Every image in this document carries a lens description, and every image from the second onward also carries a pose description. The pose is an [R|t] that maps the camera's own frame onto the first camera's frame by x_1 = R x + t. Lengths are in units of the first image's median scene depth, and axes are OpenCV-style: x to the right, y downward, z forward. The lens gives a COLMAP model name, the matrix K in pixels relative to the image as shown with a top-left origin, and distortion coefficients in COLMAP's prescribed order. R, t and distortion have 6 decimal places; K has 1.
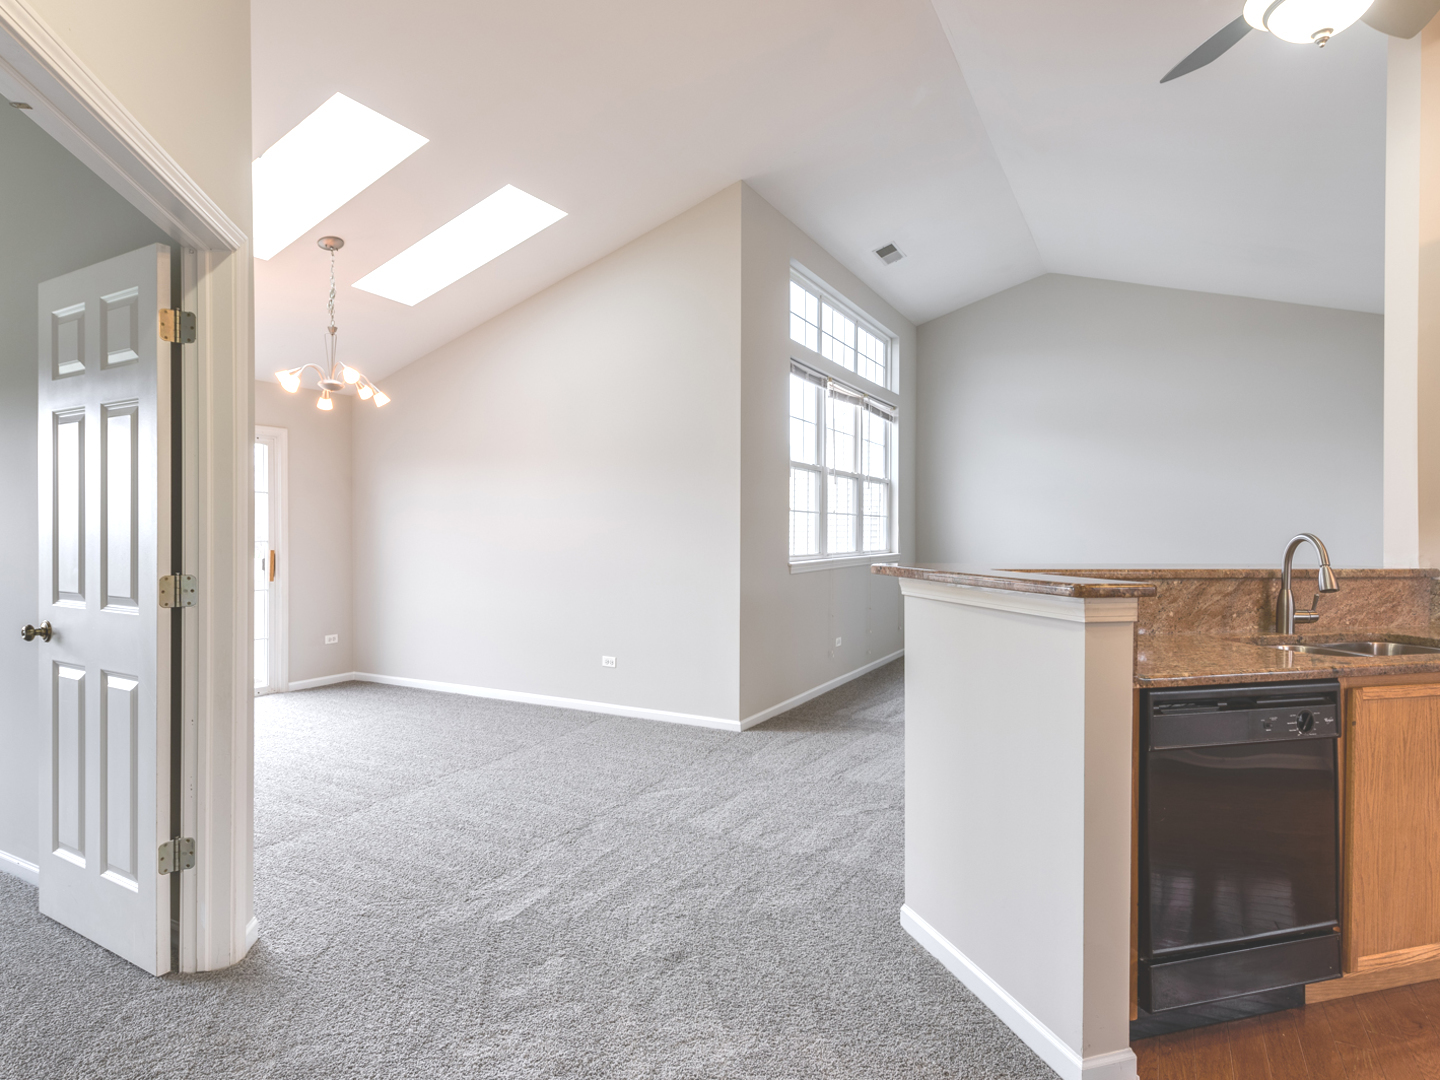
lens RADIAL K [[802.6, 0, 722.9], [0, 802.6, 538.9], [0, 0, 1]] dist [0.015341, -0.010016]
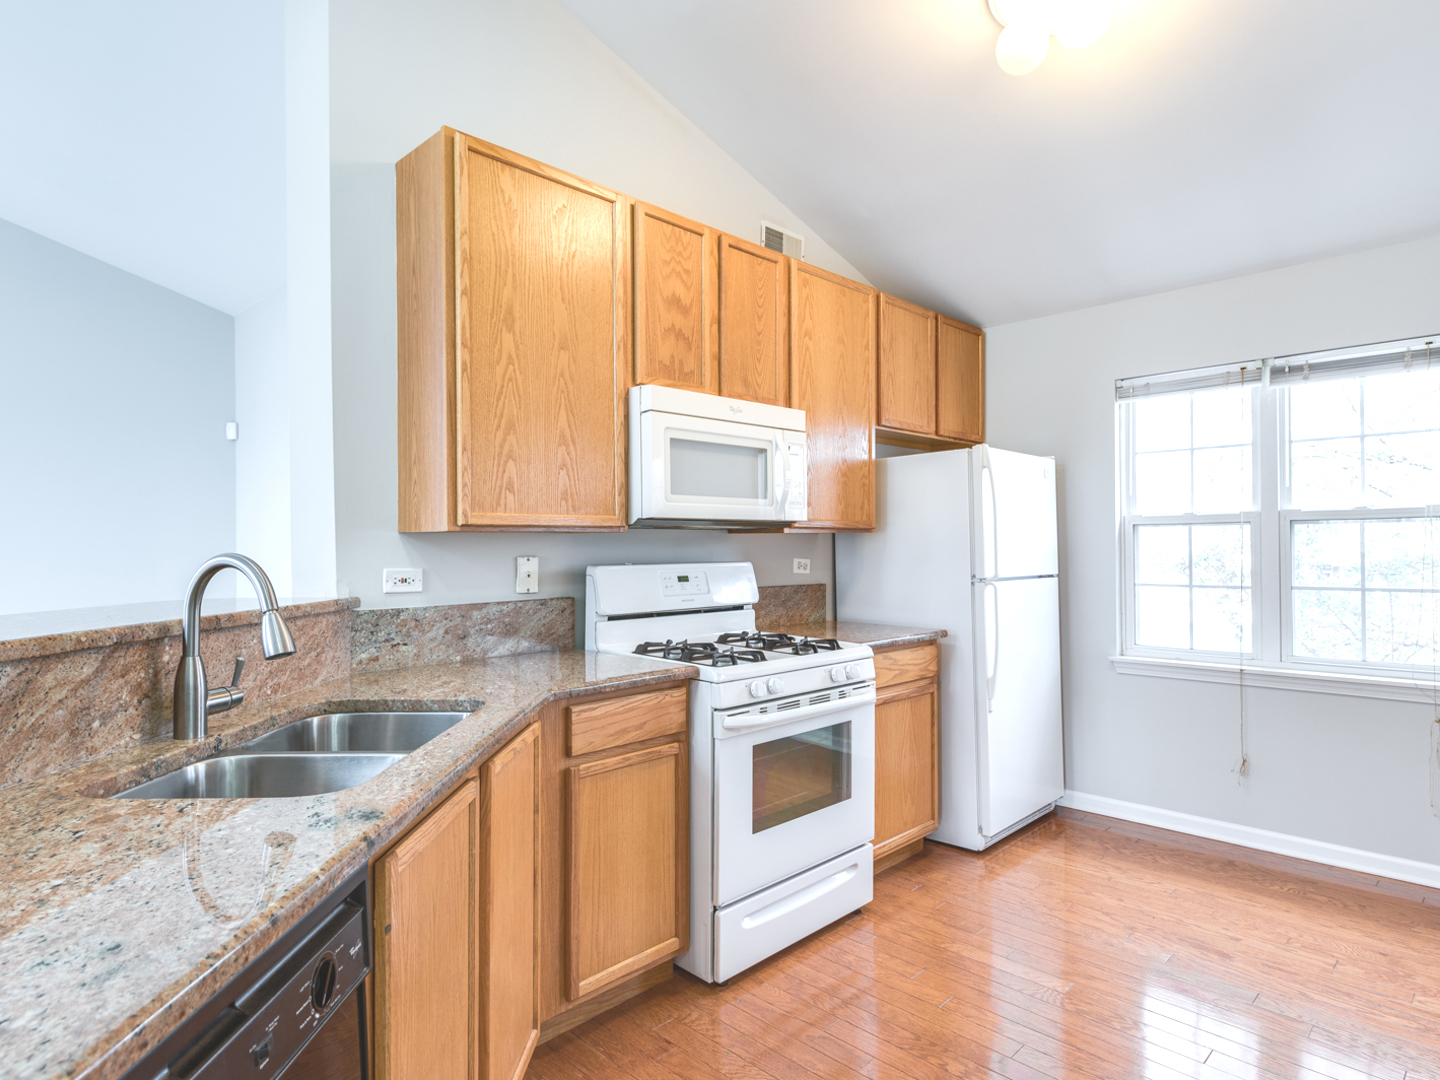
lens RADIAL K [[818.8, 0, 723.7], [0, 818.8, 537.7], [0, 0, 1]] dist [0.006755, -0.002086]
pose [[0.278335, 0.000825, 0.960484, 0.128342], [0.017990, 0.999820, -0.006072, -0.003919], [-0.960315, 0.018969, 0.278270, 0.241794]]
